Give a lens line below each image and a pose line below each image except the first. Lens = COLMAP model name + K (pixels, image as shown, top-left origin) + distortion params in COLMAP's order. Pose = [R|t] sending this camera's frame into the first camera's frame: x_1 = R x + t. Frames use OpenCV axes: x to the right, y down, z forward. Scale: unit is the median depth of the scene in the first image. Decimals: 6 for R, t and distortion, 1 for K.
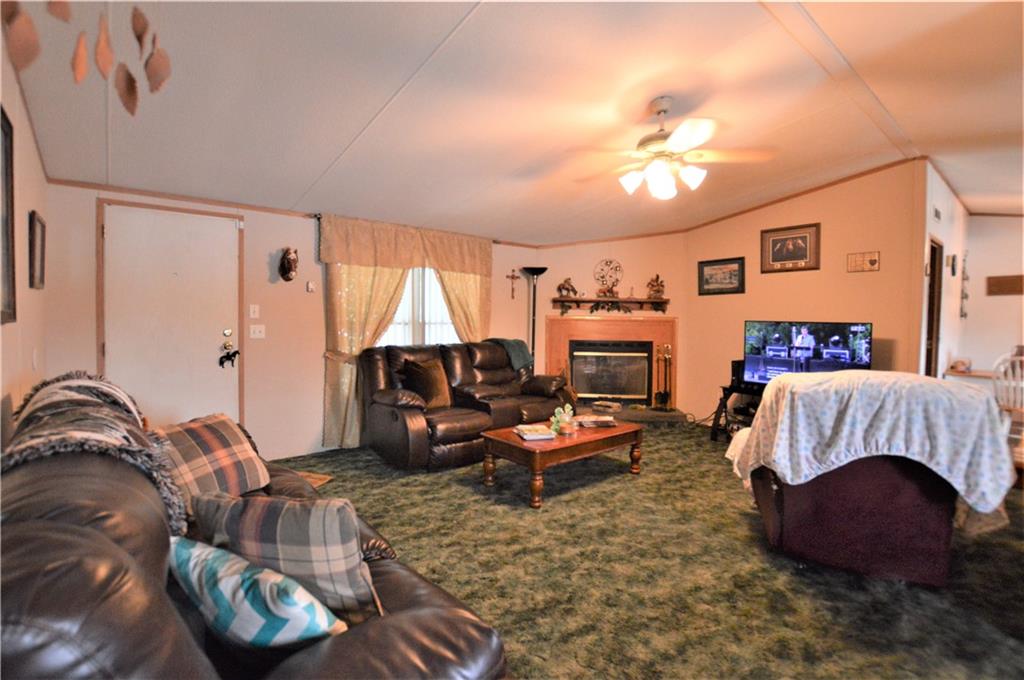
lens RADIAL K [[470.9, 0, 507.8], [0, 470.9, 338.8], [0, 0, 1]] dist [-0.021984, -0.000680]
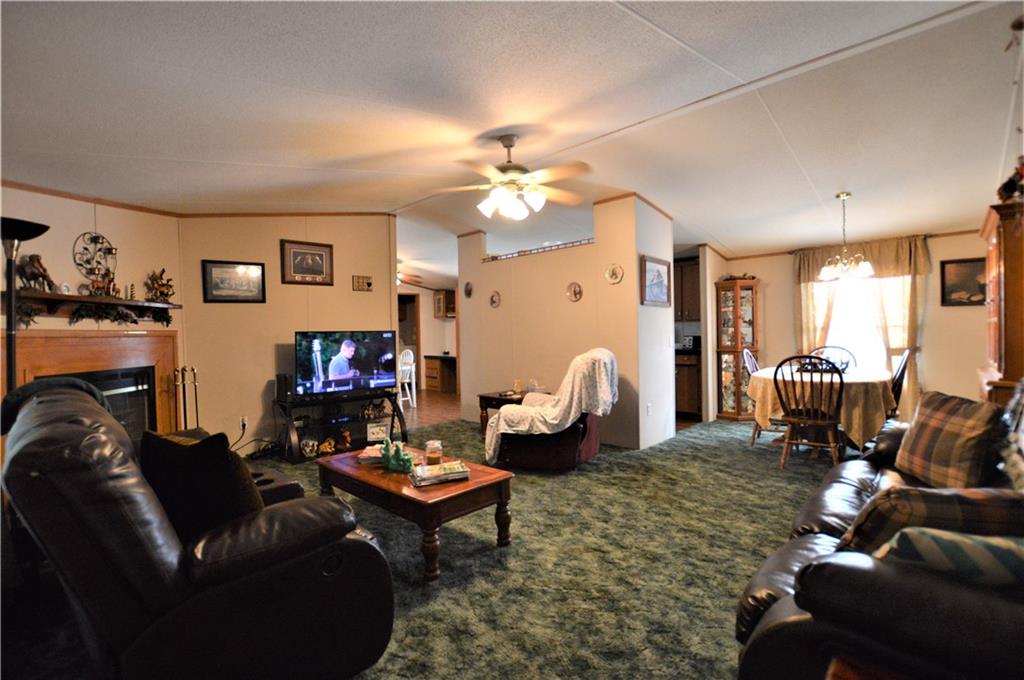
lens RADIAL K [[470.9, 0, 507.8], [0, 470.9, 333.0], [0, 0, 1]] dist [-0.021984, -0.000680]
pose [[-0.090234, -0.009541, 0.995875, -0.786364], [0.067459, 0.997599, 0.015670, -0.034927], [-0.993633, 0.068594, -0.089374, 1.052083]]
